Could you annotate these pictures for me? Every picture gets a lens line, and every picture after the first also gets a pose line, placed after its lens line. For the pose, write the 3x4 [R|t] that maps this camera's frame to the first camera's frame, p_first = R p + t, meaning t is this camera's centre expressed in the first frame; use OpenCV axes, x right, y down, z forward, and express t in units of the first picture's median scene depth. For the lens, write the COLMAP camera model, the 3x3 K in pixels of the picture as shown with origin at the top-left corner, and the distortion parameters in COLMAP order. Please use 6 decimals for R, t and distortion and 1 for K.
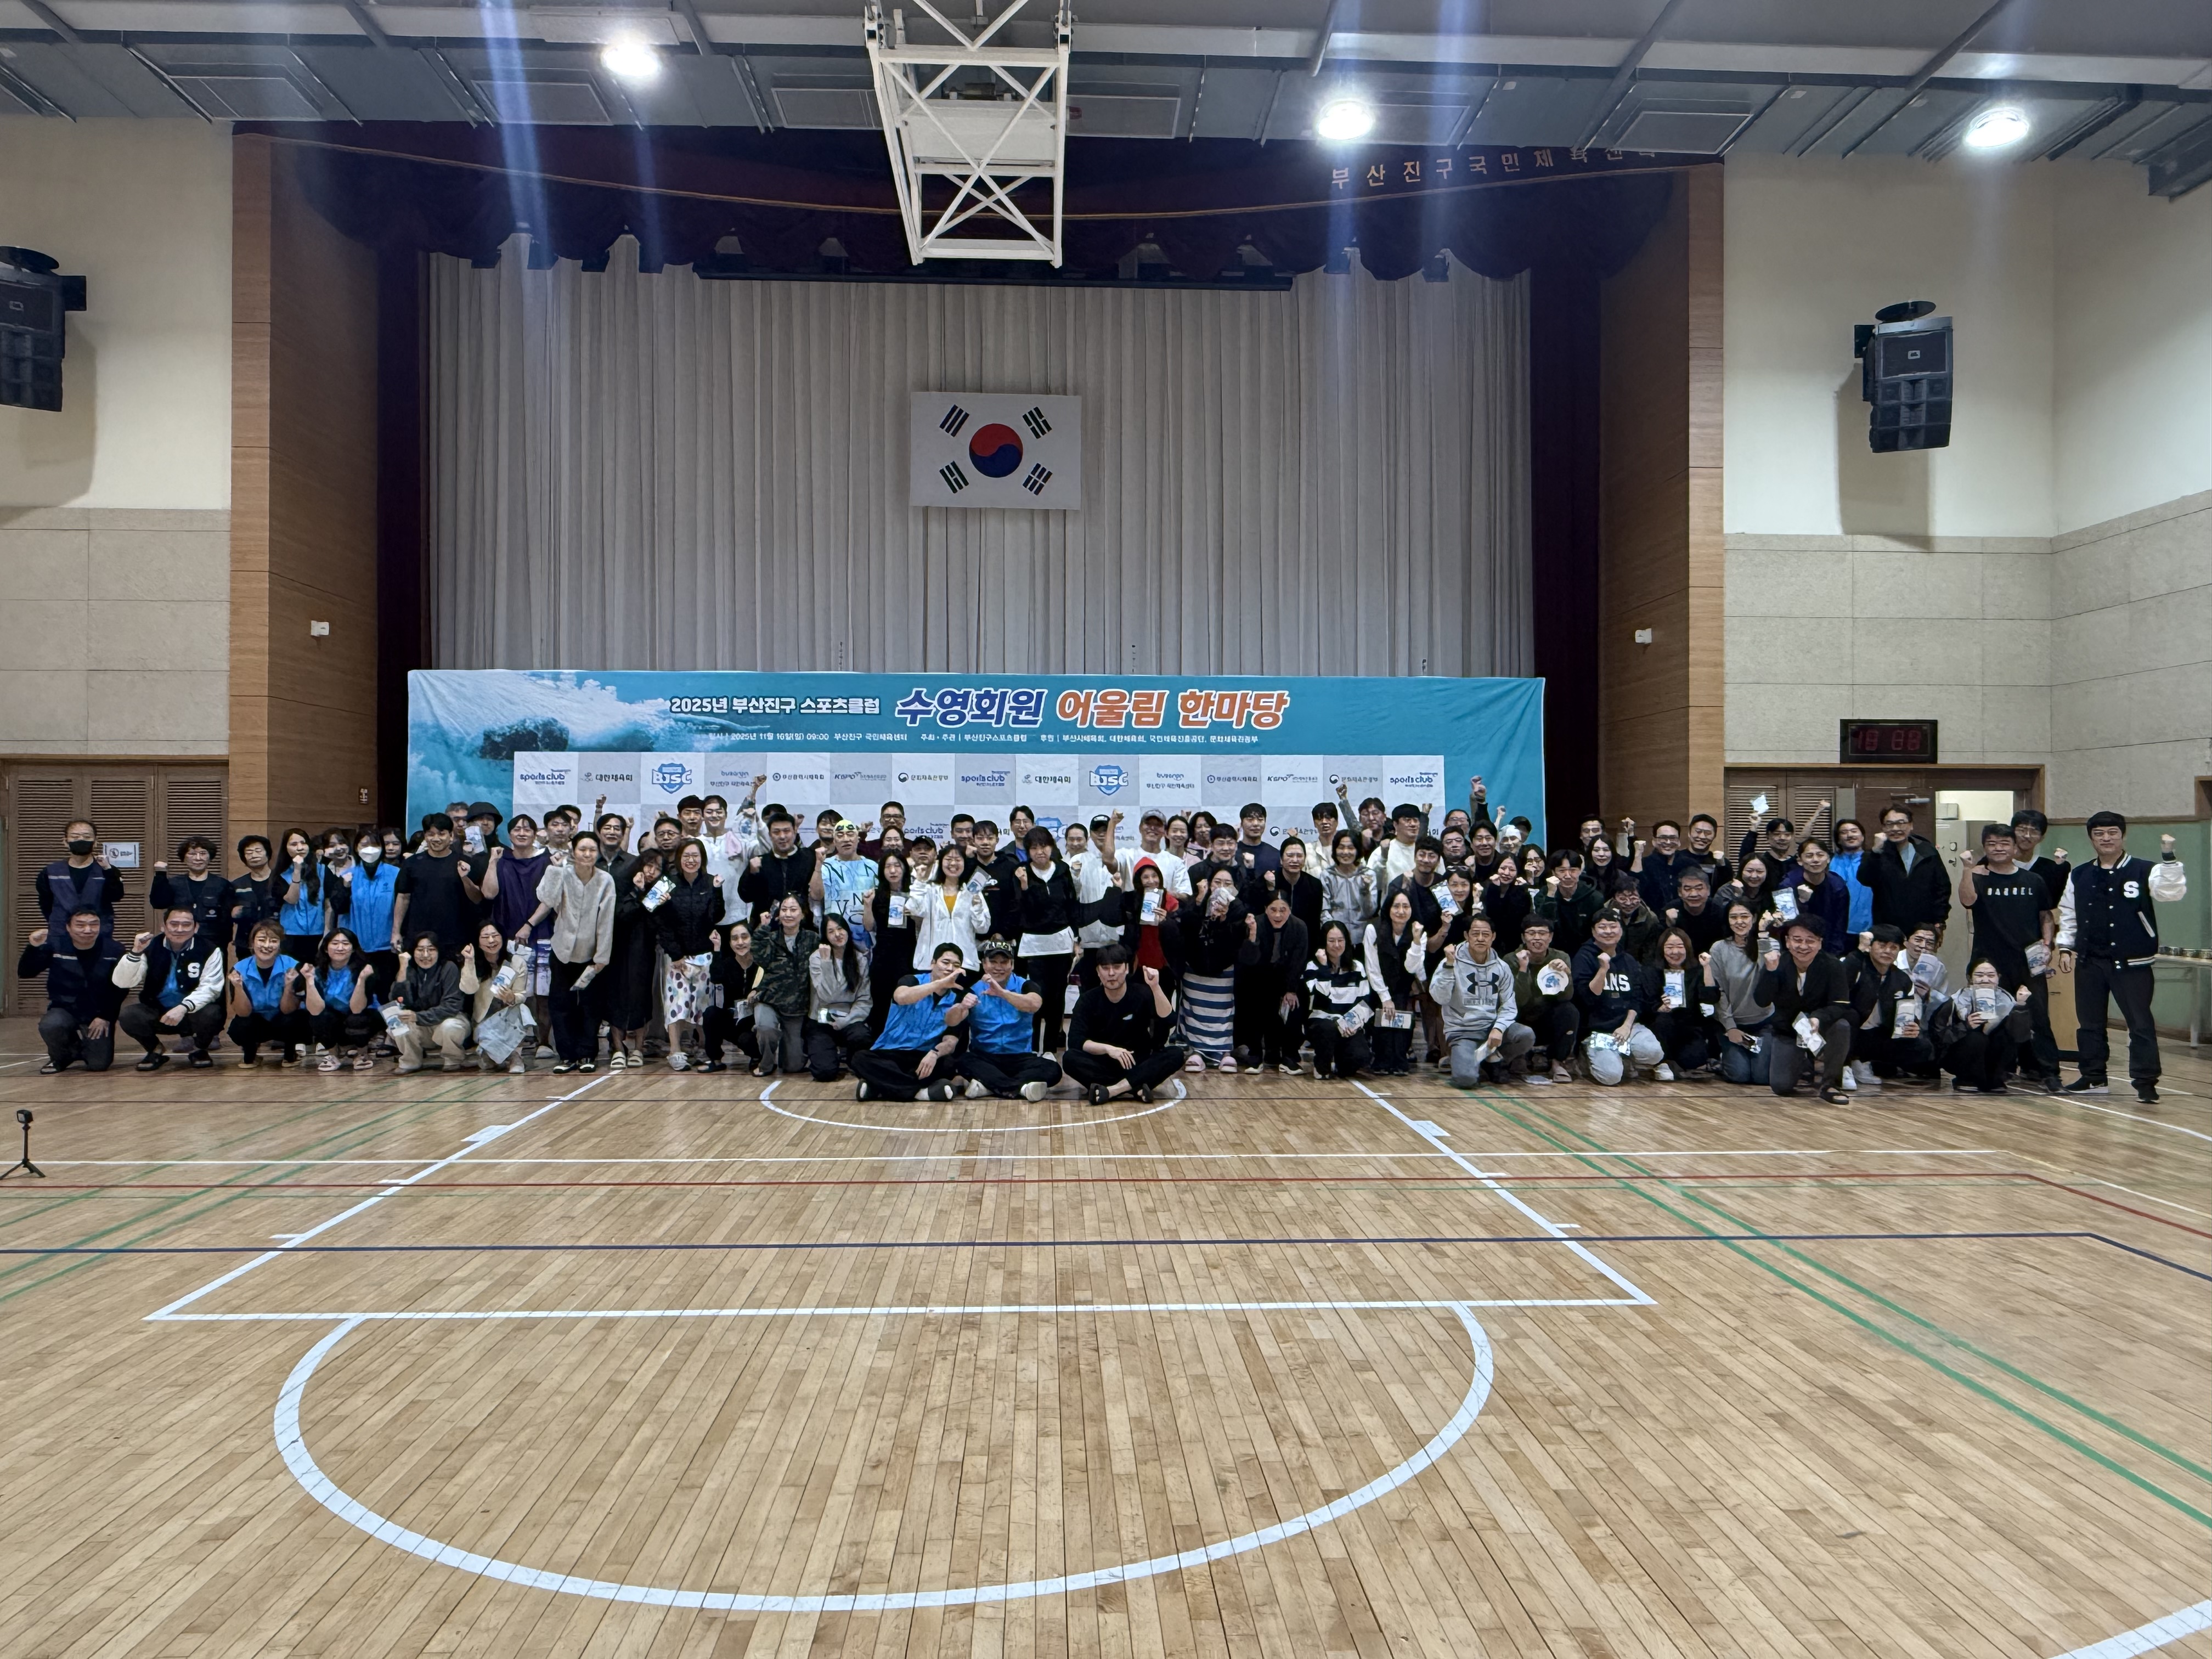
lens RADIAL K [[1480.3, 0, 1137.4], [0, 1480.3, 850.1], [0, 0, 1]] dist [0.008576, 0.002294]
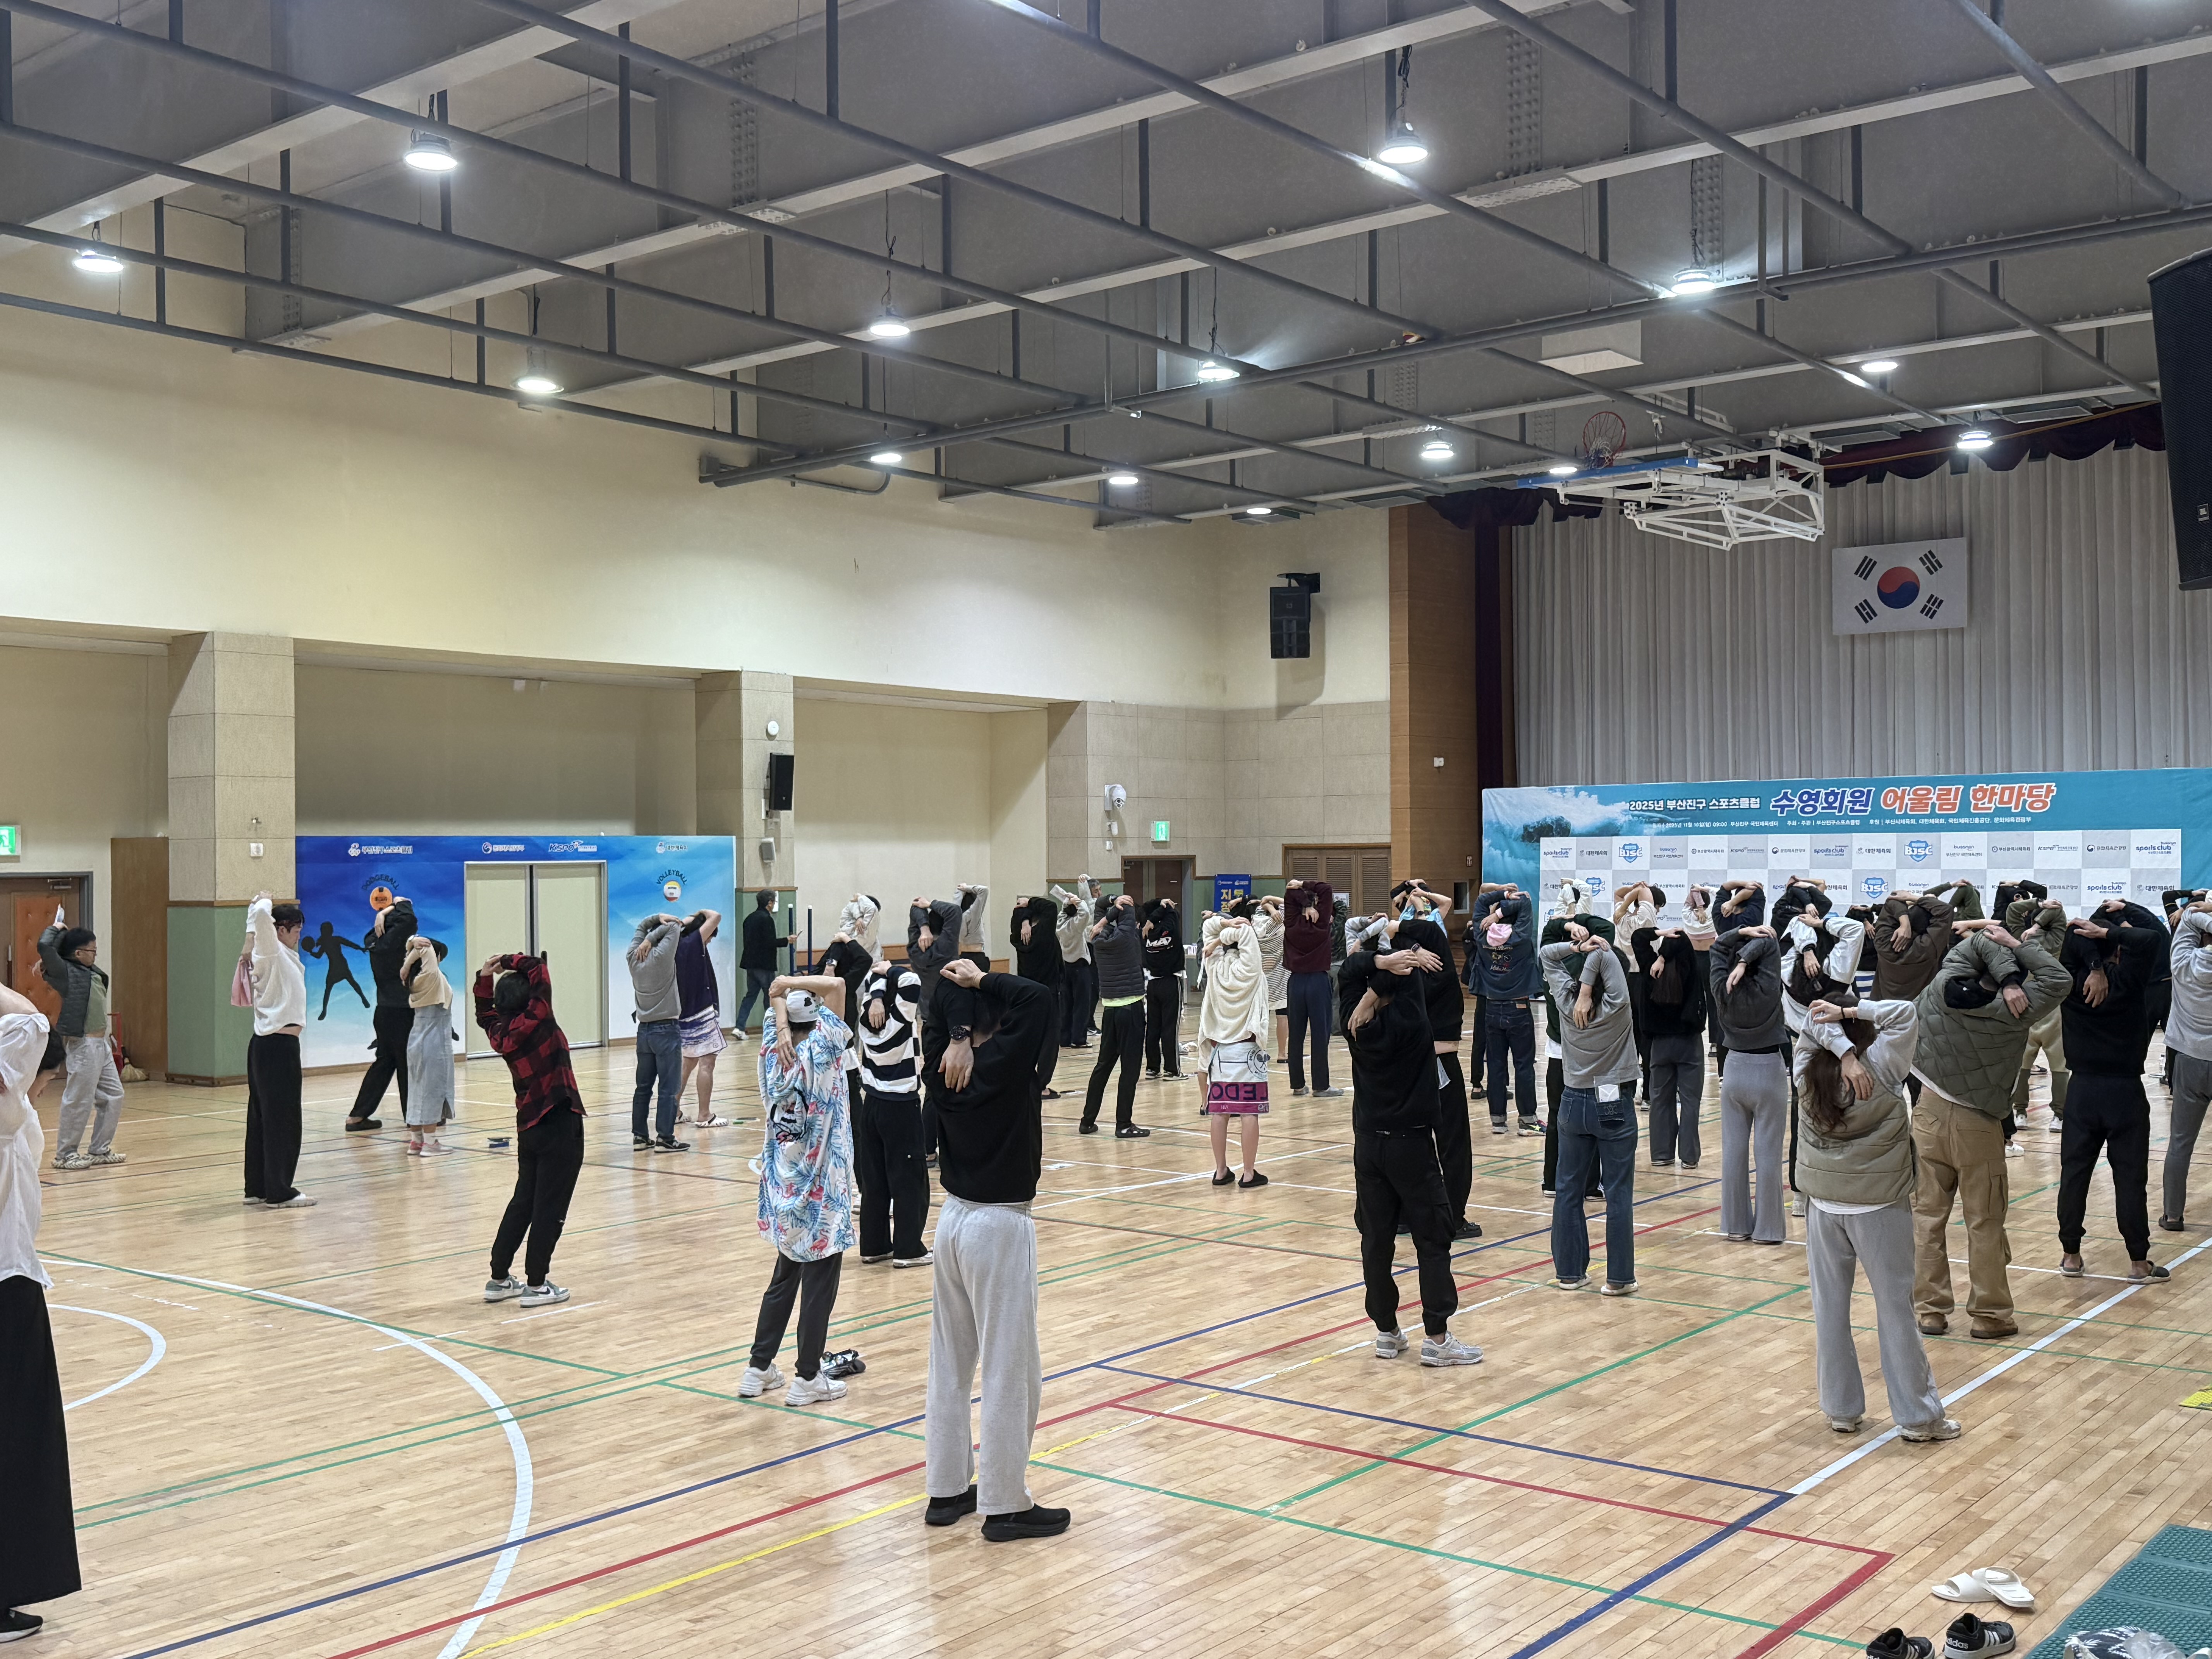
lens RADIAL K [[1895.7, 0, 1094.9], [0, 1895.7, 842.2], [0, 0, 1]] dist [0.122210, 0.002425]
pose [[0.739265, -0.020512, -0.673102, 0.622624], [0.012201, 0.999780, -0.017066, -0.032429], [0.673304, 0.004404, 0.739353, -0.864945]]
